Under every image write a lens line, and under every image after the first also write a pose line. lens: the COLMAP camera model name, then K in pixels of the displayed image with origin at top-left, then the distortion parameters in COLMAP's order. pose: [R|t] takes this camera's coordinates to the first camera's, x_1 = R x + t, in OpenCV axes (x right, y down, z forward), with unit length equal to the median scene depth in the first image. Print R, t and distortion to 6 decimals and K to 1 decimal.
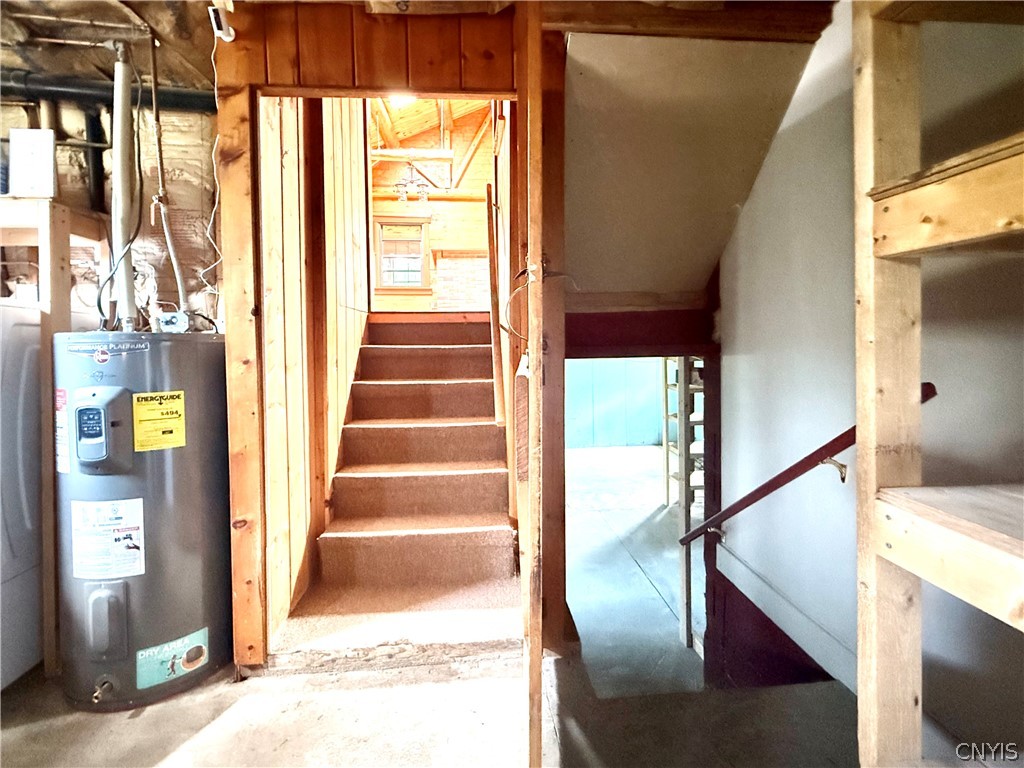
lens RADIAL K [[475.7, 0, 521.7], [0, 475.7, 341.8], [0, 0, 1]] dist [0.000074, -0.000374]
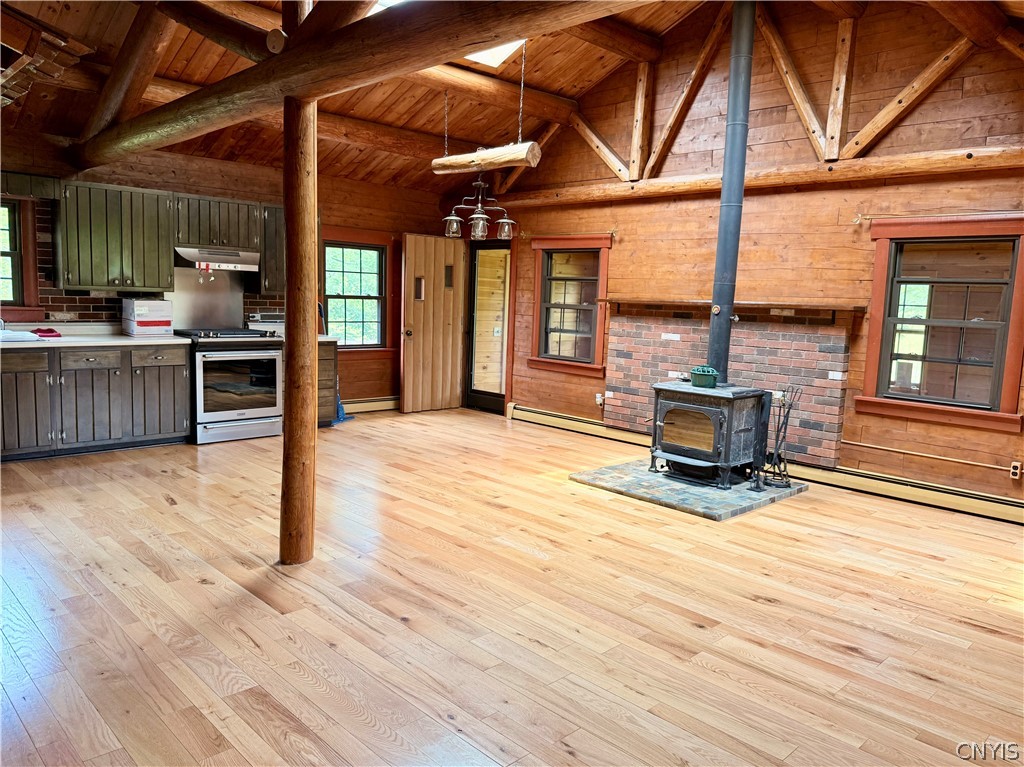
lens RADIAL K [[744.2, 0, 510.8], [0, 744.2, 392.0], [0, 0, 1]] dist [0.054038, -0.058567]
pose [[0.625578, 0.141038, -0.767307, 2.229959], [-0.059867, 0.989302, 0.133033, -1.040786], [0.777861, -0.037286, 0.627329, 1.995701]]
